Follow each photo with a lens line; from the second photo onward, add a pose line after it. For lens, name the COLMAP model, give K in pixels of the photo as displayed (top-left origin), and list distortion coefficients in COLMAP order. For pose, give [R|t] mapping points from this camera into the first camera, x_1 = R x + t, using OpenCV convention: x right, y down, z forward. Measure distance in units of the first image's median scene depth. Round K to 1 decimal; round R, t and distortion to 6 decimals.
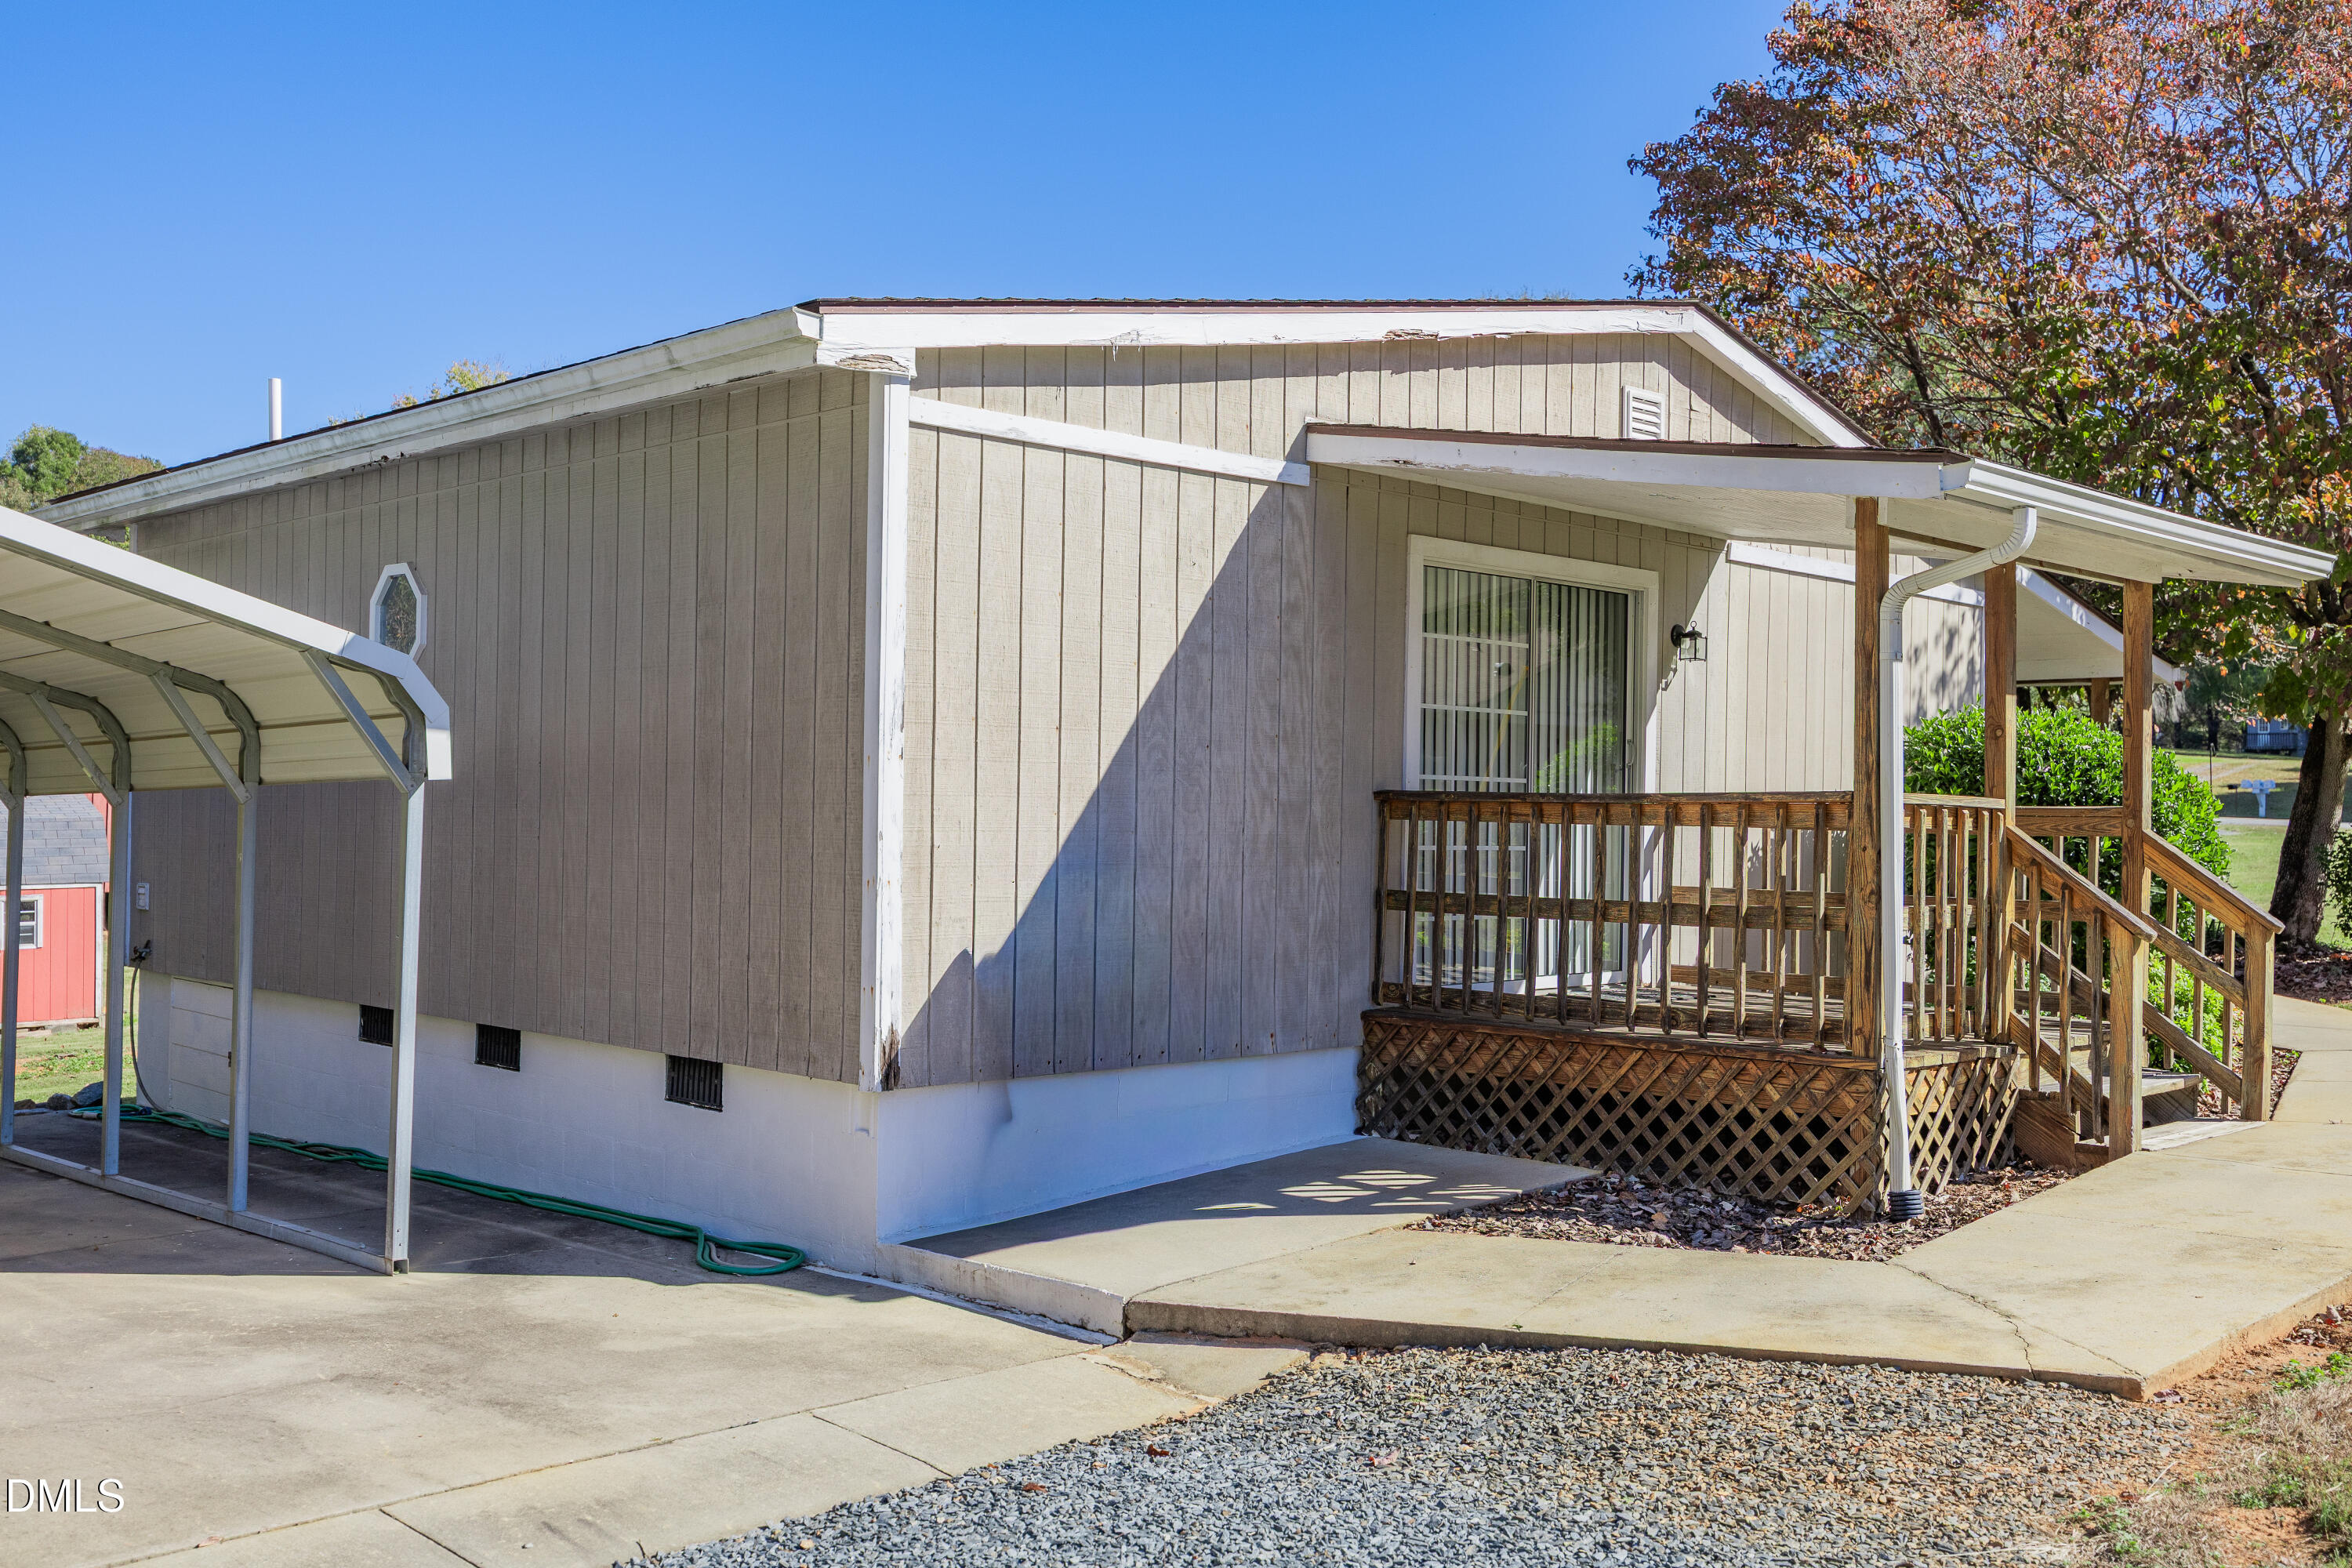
lens RADIAL K [[2225.6, 0, 1181.6], [0, 2225.6, 783.9], [0, 0, 1]] dist [0.004126, 0.000000]
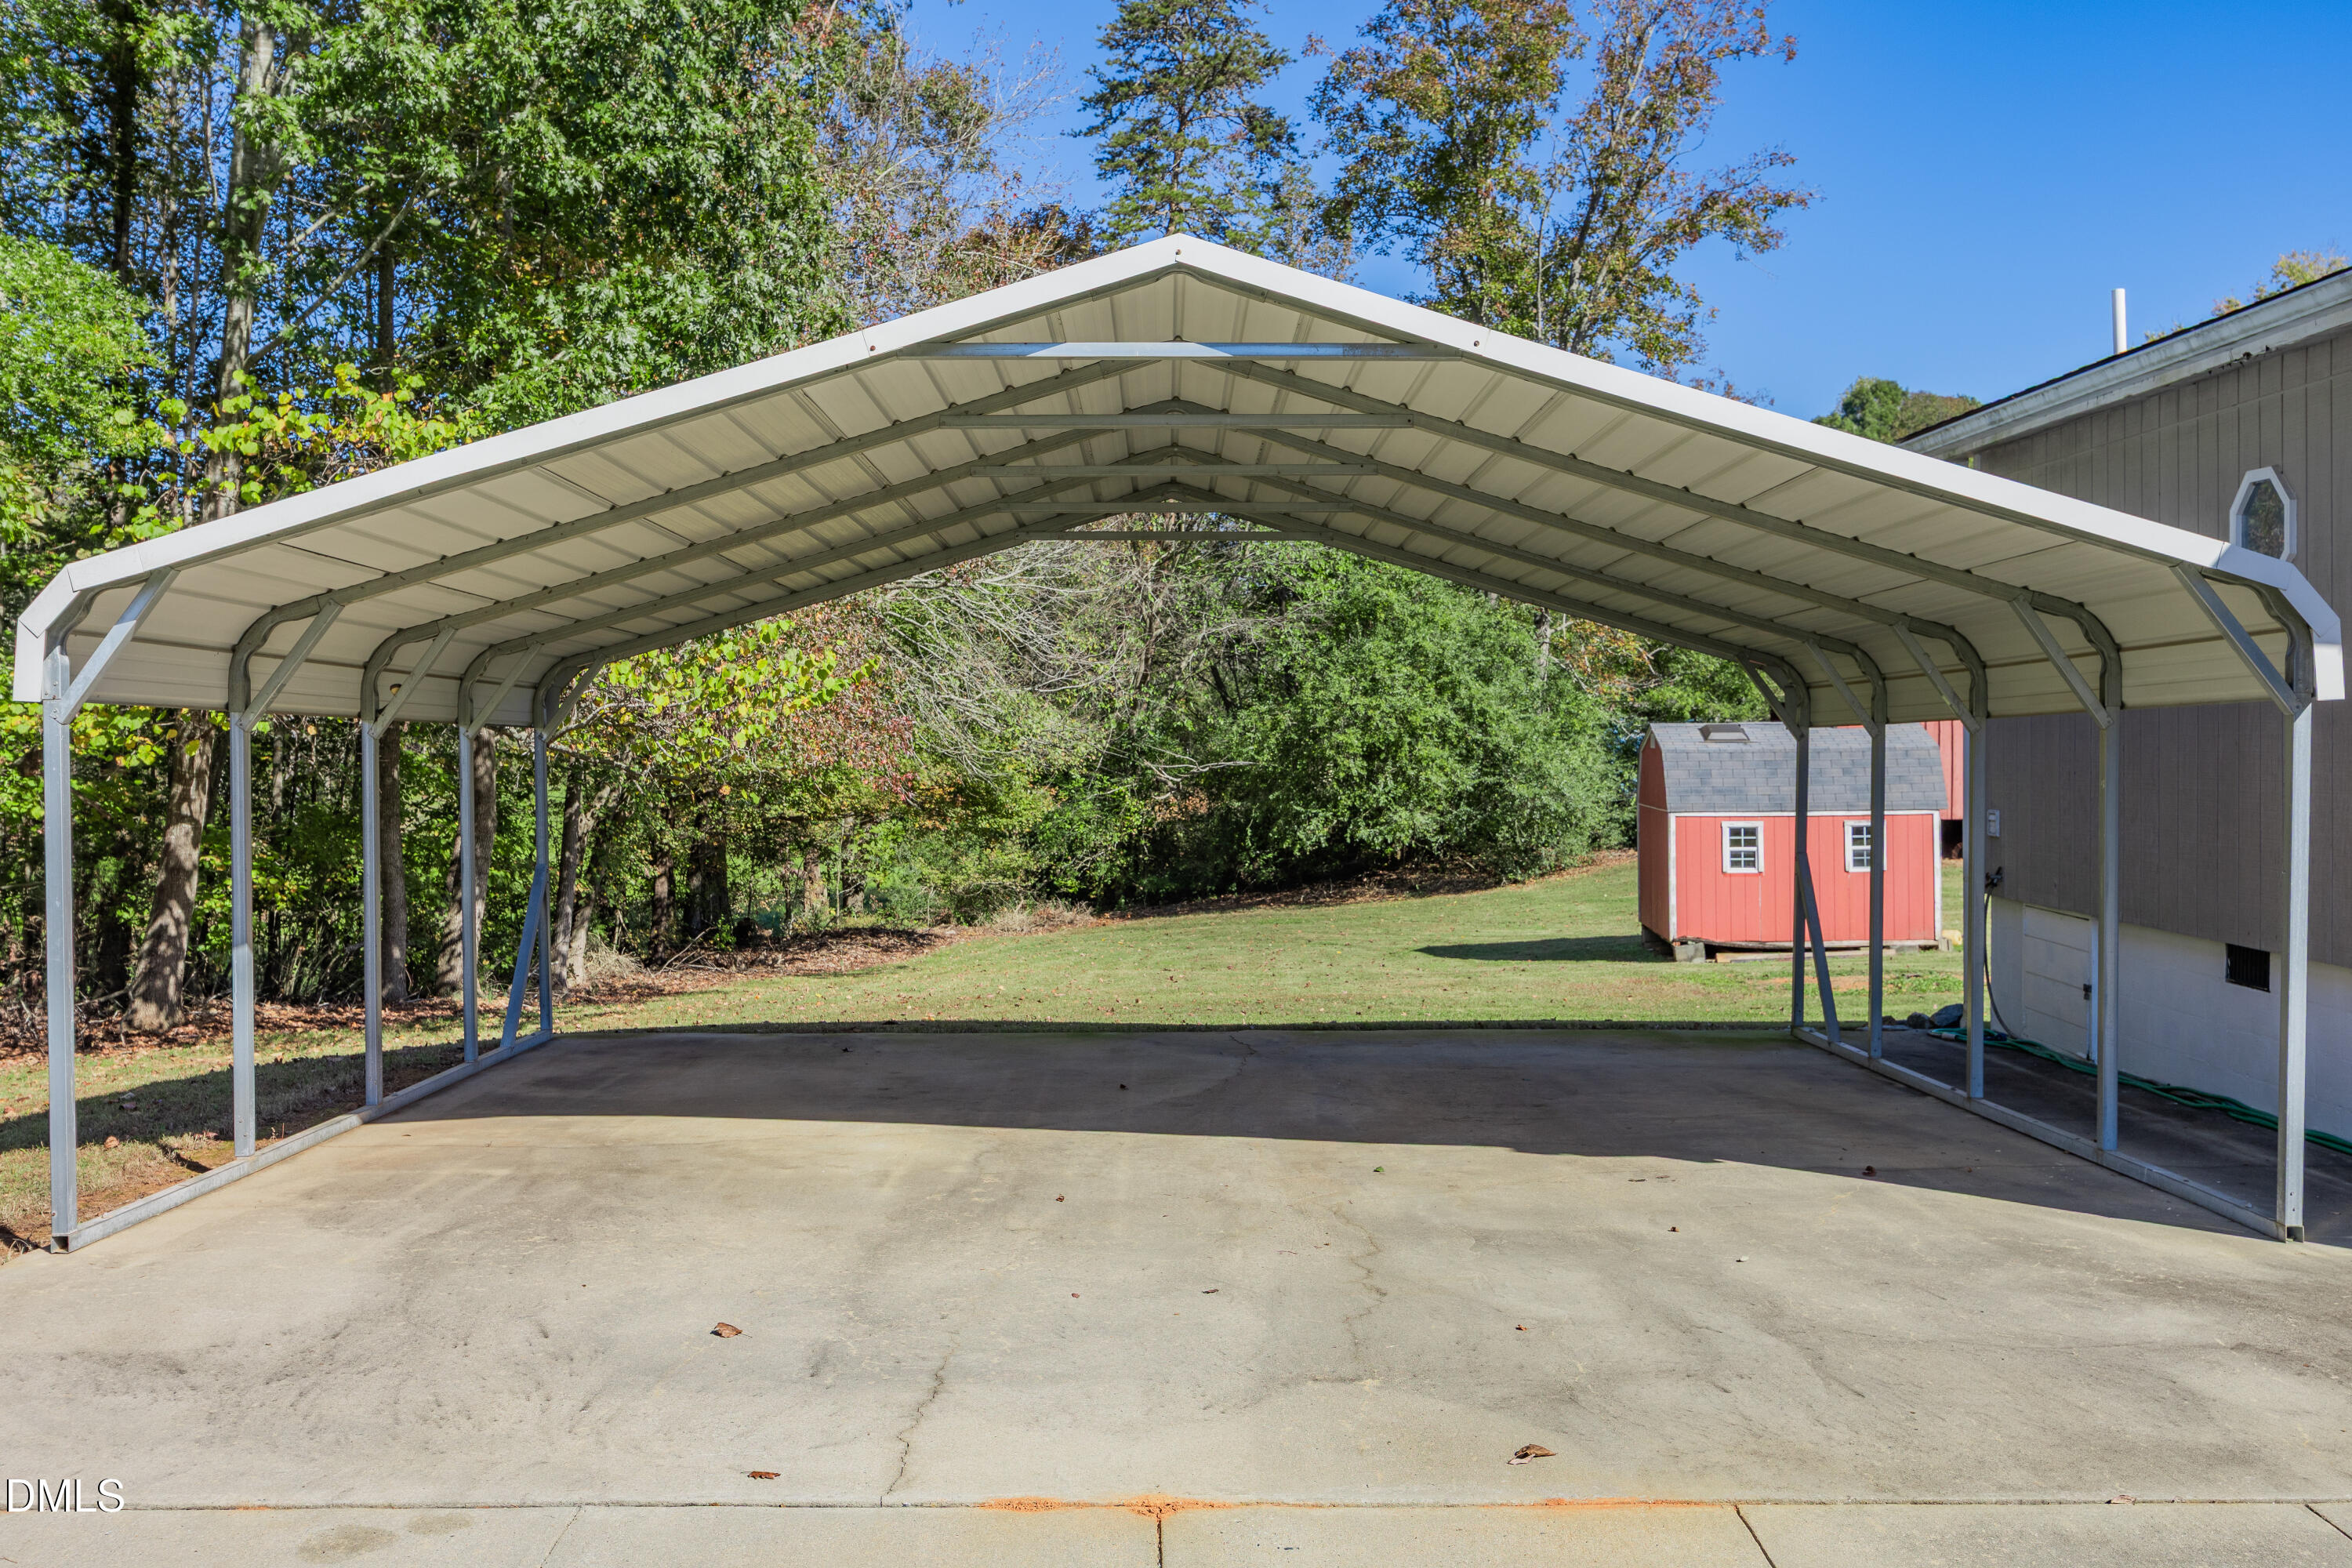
lens RADIAL K [[2225.6, 0, 1177.9], [0, 2225.6, 779.8], [0, 0, 1]] dist [0.004126, 0.000000]
pose [[0.721023, 0.007246, -0.692873, -0.046889], [0.012589, 0.999643, 0.023555, 0.003377], [0.692797, -0.025707, 0.720675, 0.028492]]
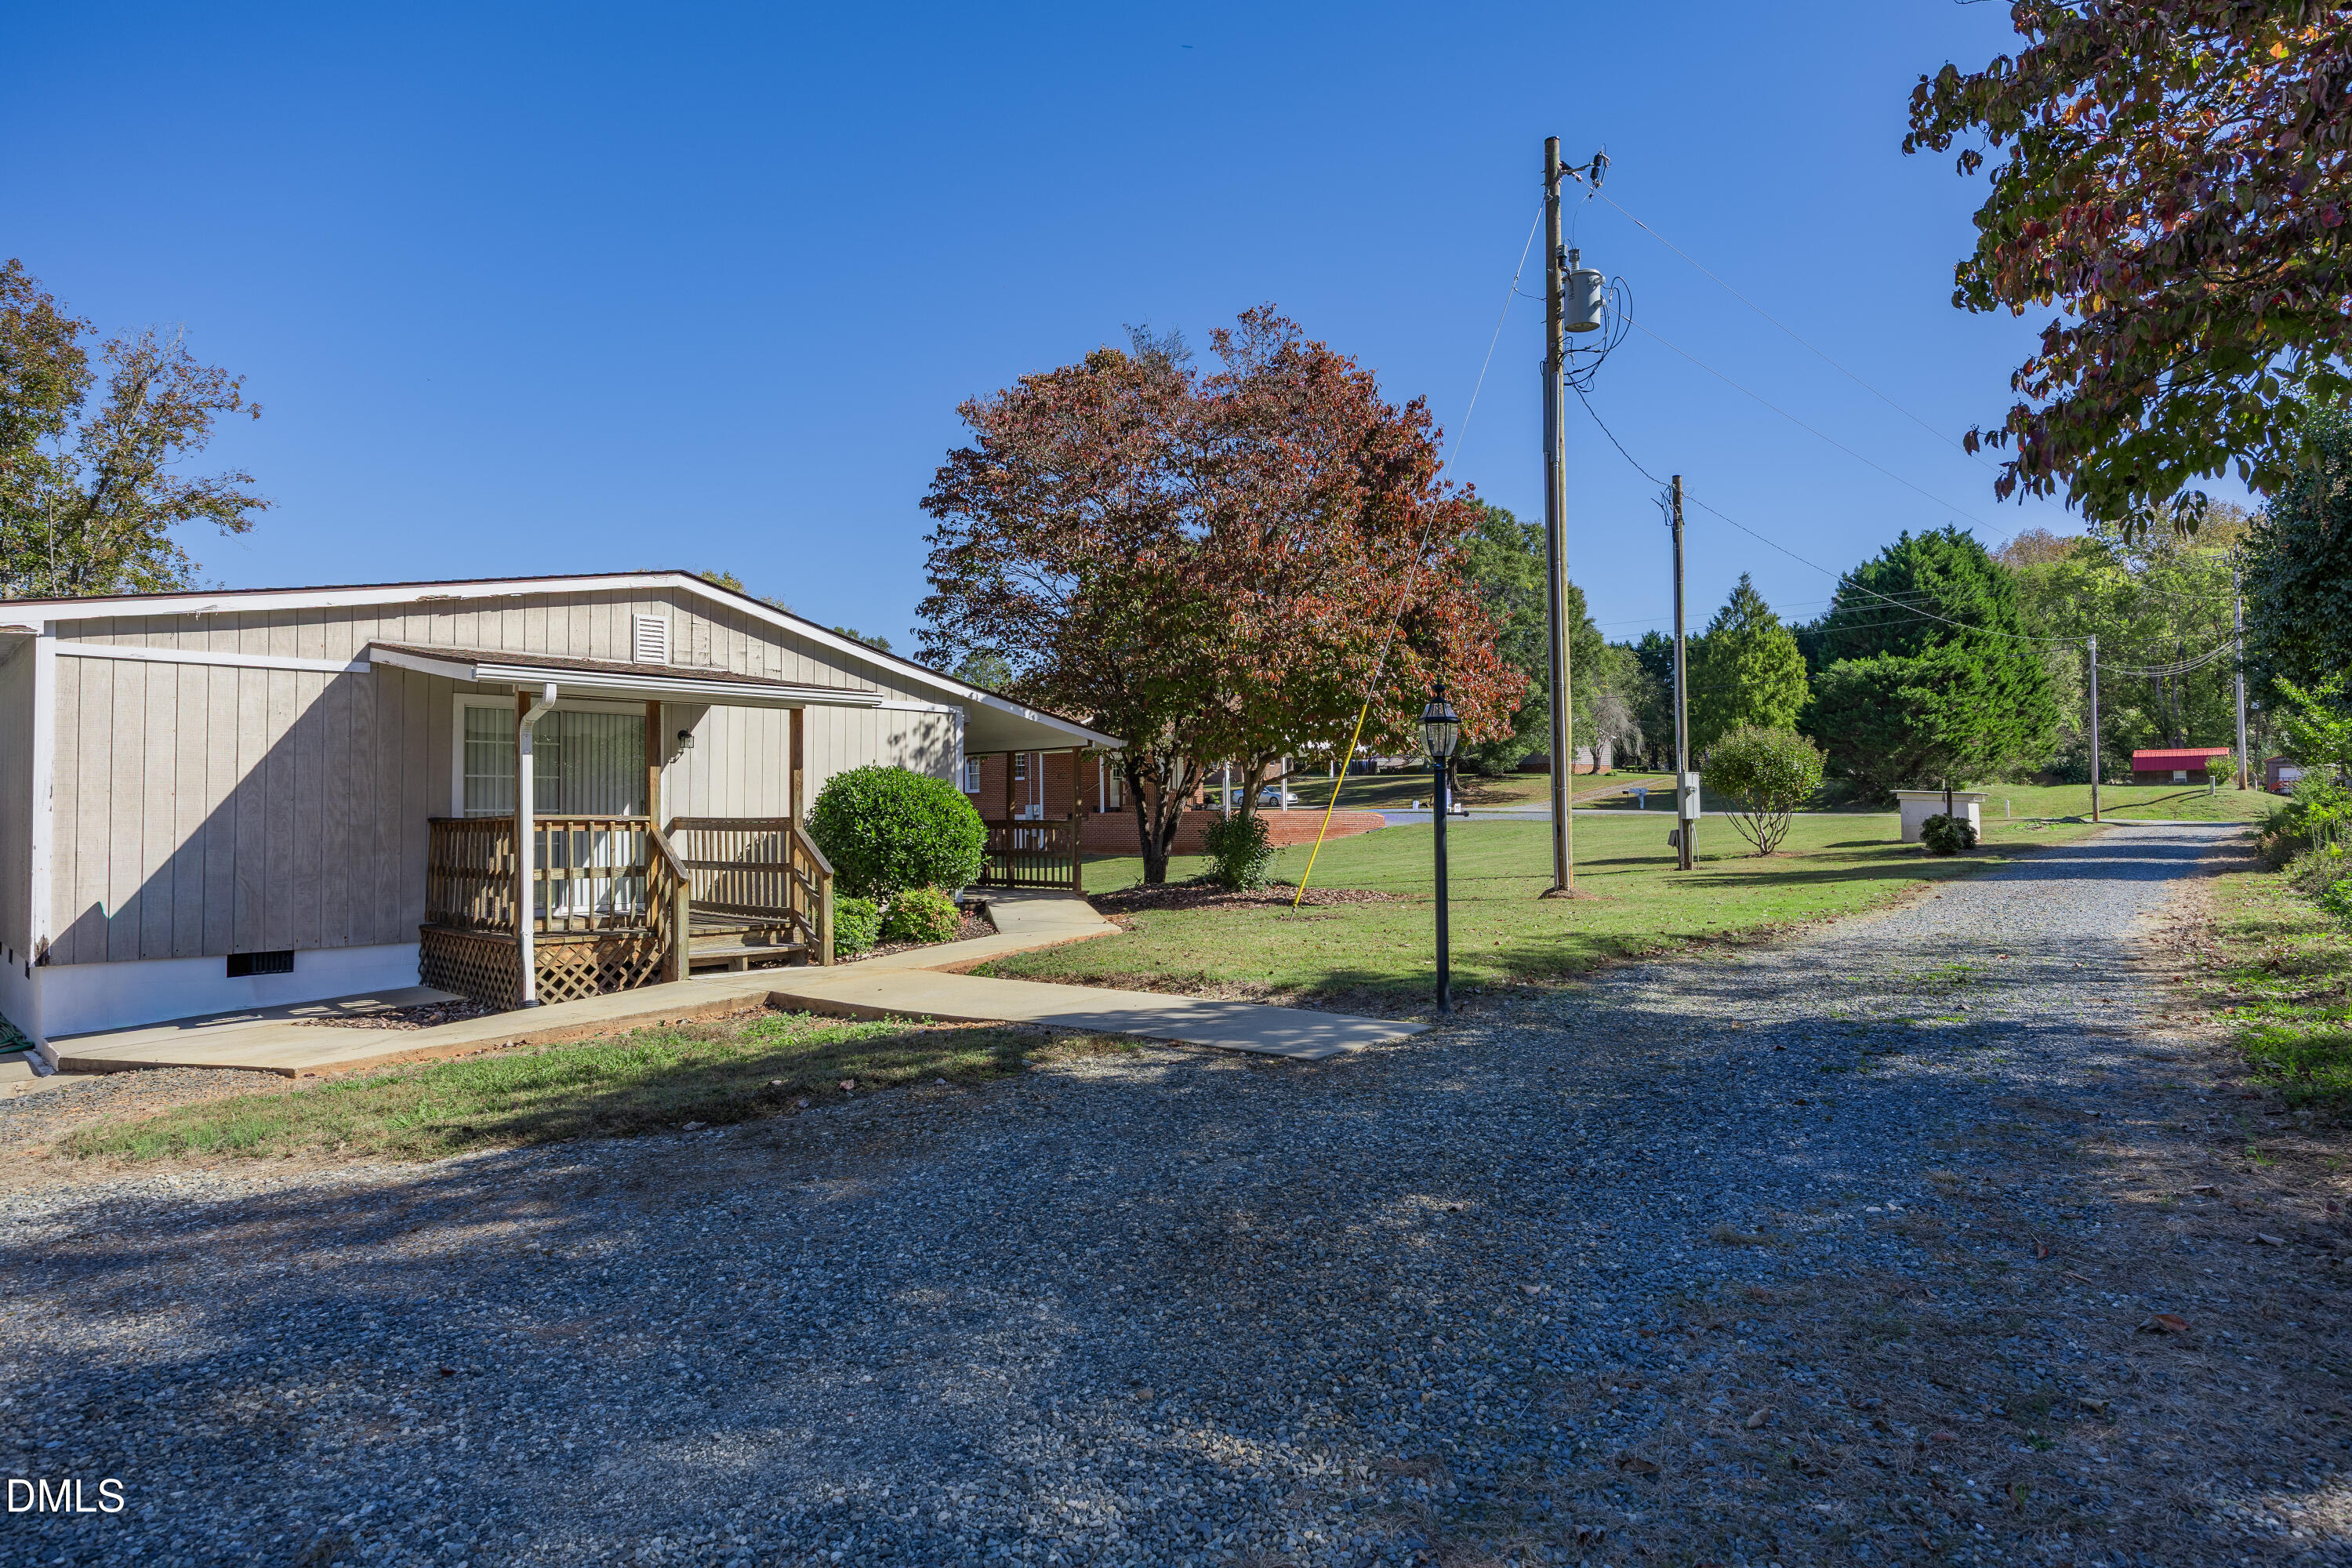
lens RADIAL K [[1299.1, 0, 1176.2], [0, 1299.1, 785.1], [0, 0, 1]] dist [0.002421, 0.000227]
pose [[0.999298, -0.024444, 0.028405, 0.640547], [0.024796, 0.999619, -0.012099, 0.003755], [-0.028099, 0.012795, 0.999523, -0.194835]]
